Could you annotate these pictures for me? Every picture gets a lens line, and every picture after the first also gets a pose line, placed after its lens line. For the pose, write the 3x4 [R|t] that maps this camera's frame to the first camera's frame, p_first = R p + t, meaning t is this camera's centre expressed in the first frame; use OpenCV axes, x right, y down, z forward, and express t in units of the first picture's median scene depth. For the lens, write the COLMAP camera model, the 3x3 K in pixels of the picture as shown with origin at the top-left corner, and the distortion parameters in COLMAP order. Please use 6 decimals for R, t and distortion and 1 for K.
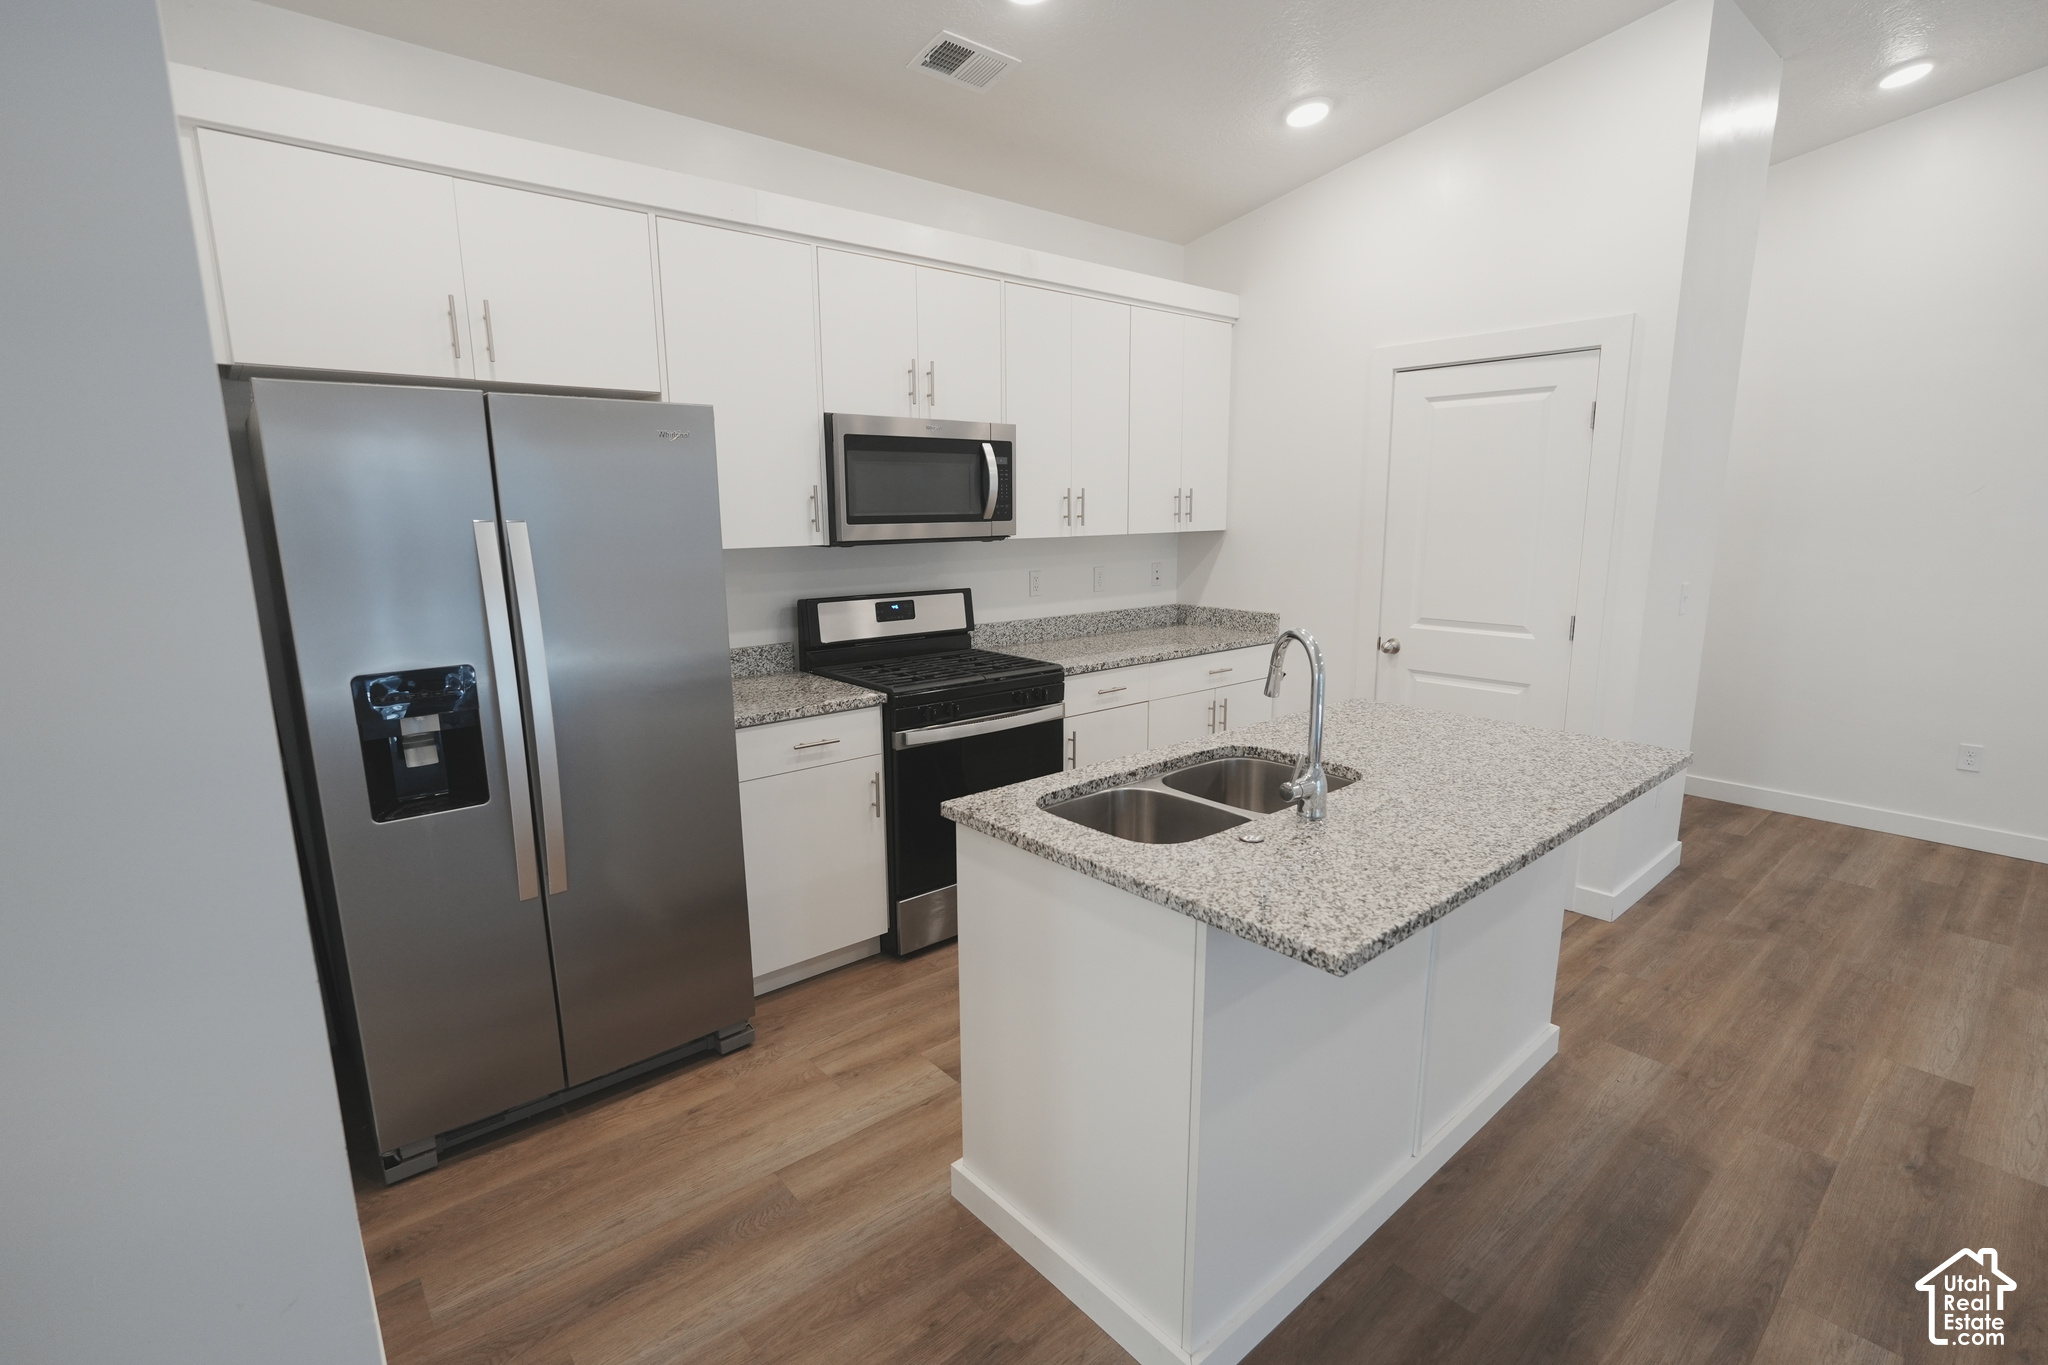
lens RADIAL K [[944.5, 0, 1028.0], [0, 944.5, 687.3], [0, 0, 1]] dist [-0.016040, 0.008157]
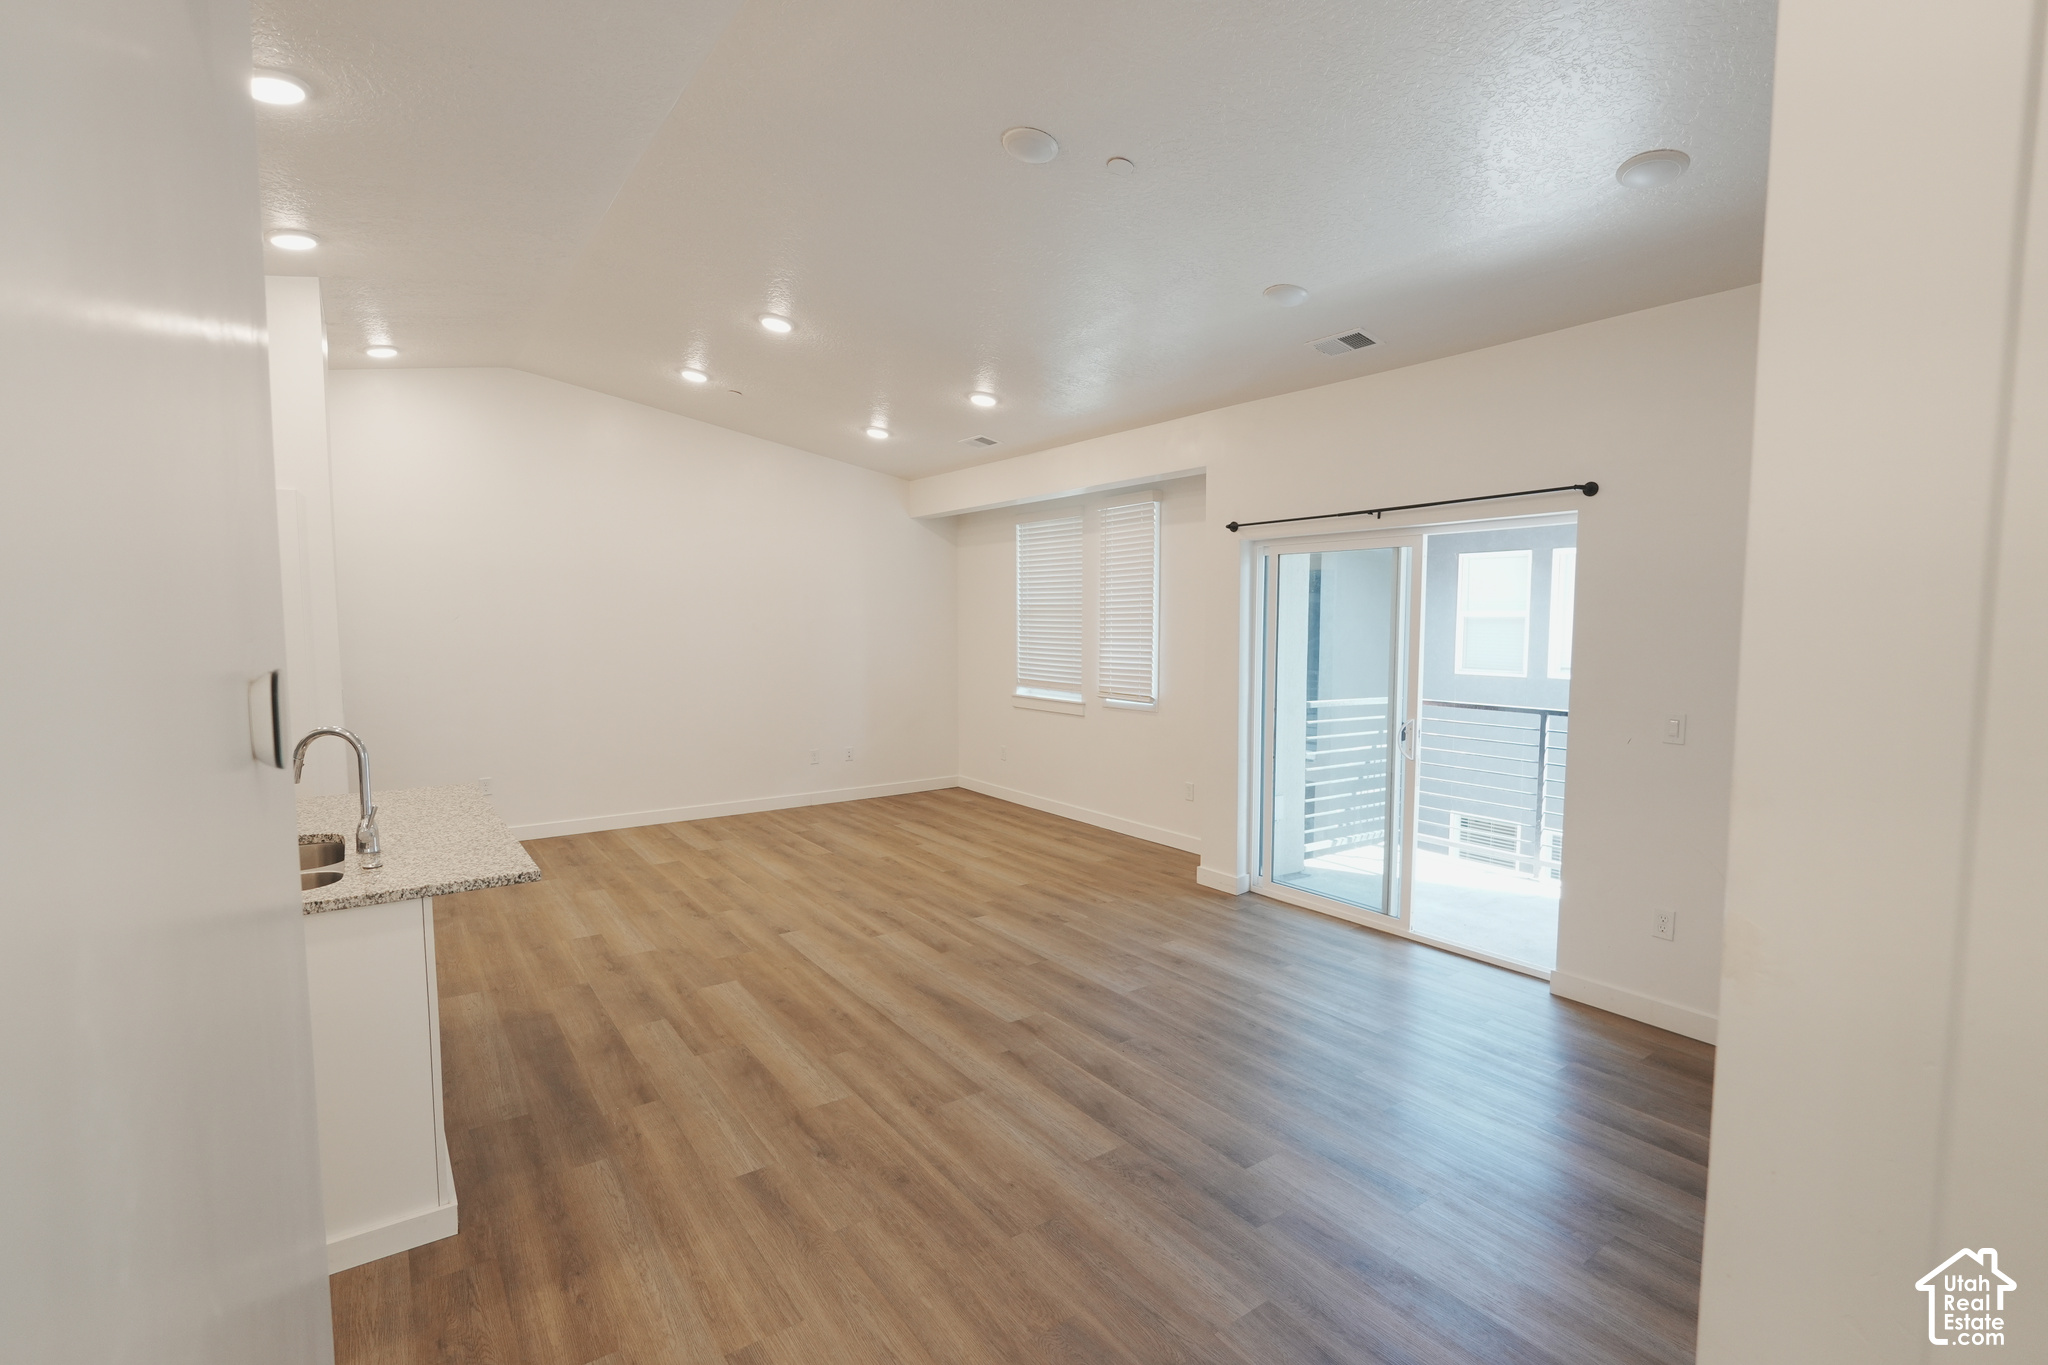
lens RADIAL K [[944.5, 0, 1028.0], [0, 944.5, 687.3], [0, 0, 1]] dist [-0.016040, 0.008157]
pose [[0.095706, -0.070996, 0.992875, -0.625909], [0.189014, 0.980602, 0.051898, 0.002688], [-0.977299, 0.182700, 0.107269, -0.113205]]
